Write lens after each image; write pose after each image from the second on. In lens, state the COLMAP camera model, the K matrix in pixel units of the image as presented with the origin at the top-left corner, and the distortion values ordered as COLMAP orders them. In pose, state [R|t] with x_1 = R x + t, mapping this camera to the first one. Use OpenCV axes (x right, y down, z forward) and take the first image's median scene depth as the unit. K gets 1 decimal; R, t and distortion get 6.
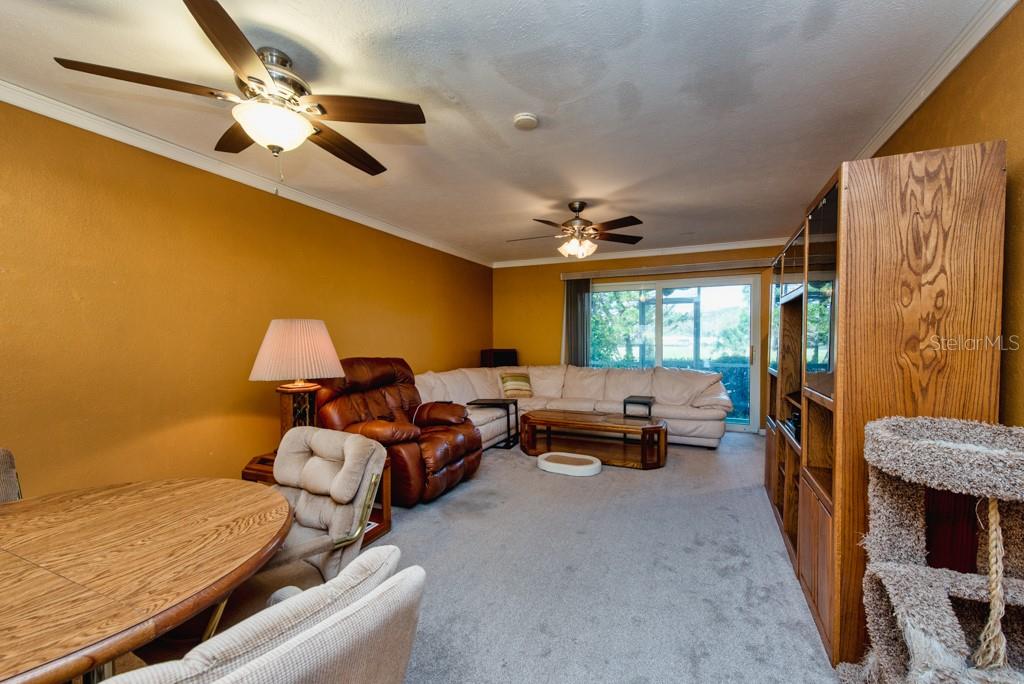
lens RADIAL K [[412.0, 0, 524.9], [0, 412.0, 347.4], [0, 0, 1]] dist [0.016316, 0.000021]
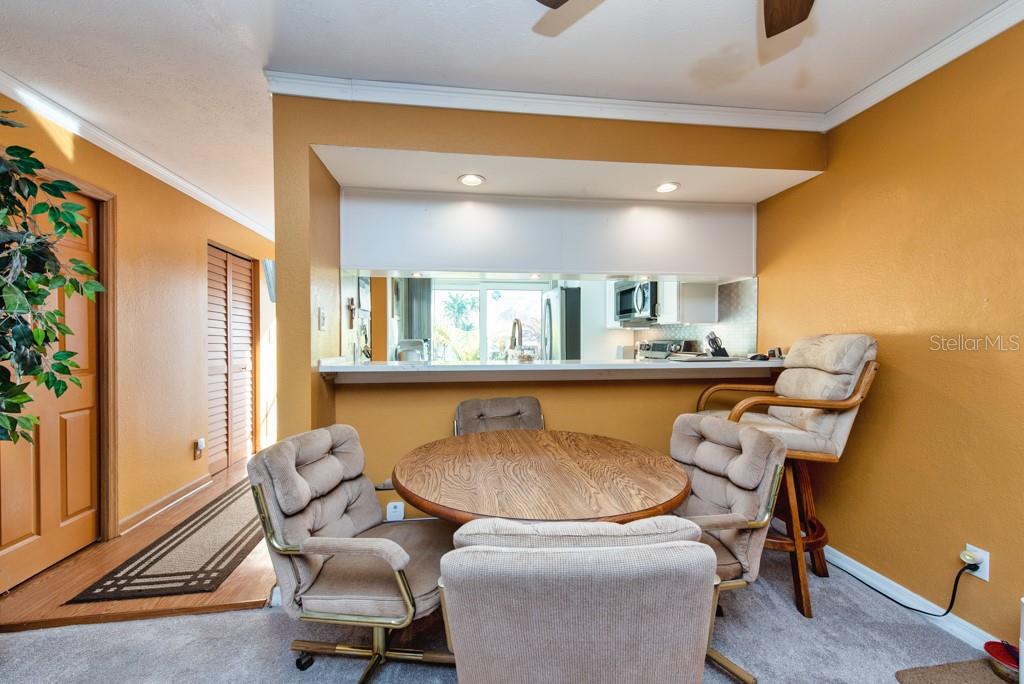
lens RADIAL K [[412.0, 0, 524.9], [0, 412.0, 347.4], [0, 0, 1]] dist [0.016316, 0.000021]
pose [[-0.855056, 0.012206, -0.518392, -0.059178], [-0.005646, 0.999445, 0.032845, -0.007133], [0.518505, 0.031011, -0.854512, 0.530616]]
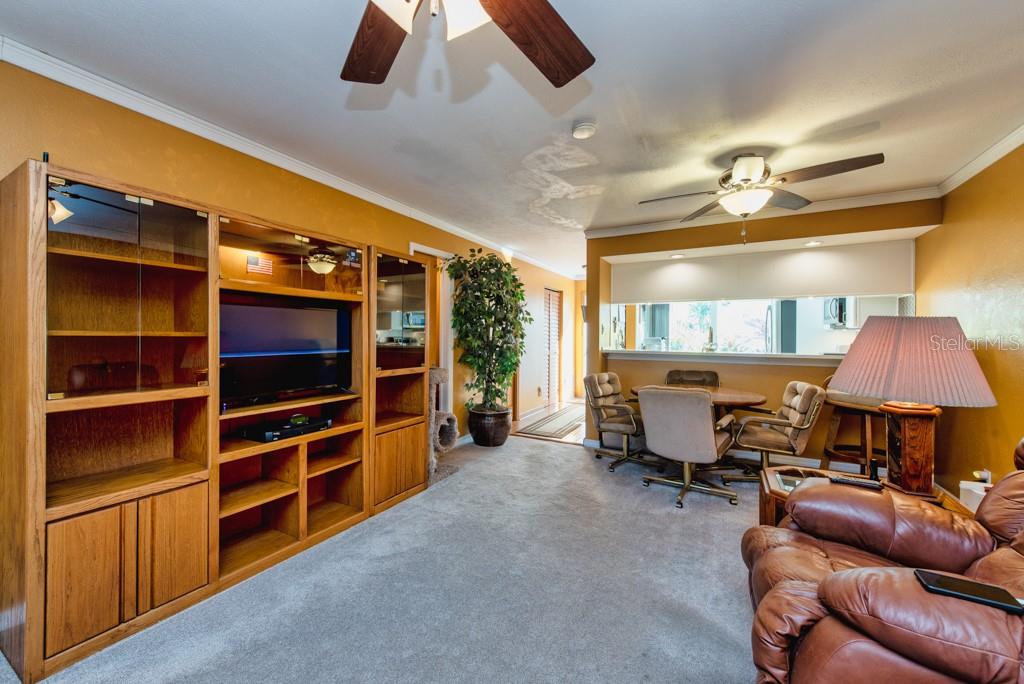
lens RADIAL K [[409.7, 0, 486.3], [0, 409.7, 335.2], [0, 0, 1]] dist [0.012210, -0.000038]
pose [[-0.989899, -0.004169, 0.141715, 0.053672], [-0.001776, 0.999854, 0.017007, -0.026206], [-0.141765, 0.016583, -0.989761, 1.156465]]
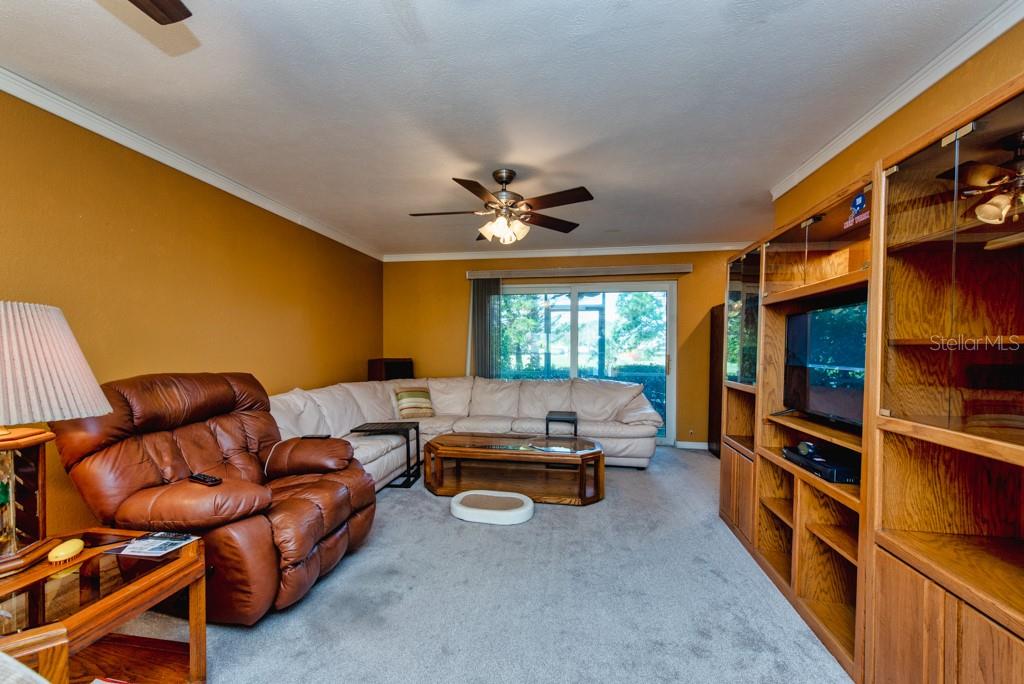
lens RADIAL K [[402.0, 0, 513.7], [0, 402.0, 353.4], [0, 0, 1]] dist [0.015716, -0.000031]
pose [[0.968138, 0.001736, 0.250411, -0.042963], [-0.000325, 0.999984, -0.005677, -0.001945], [-0.250417, 0.005414, 0.968123, 0.243531]]
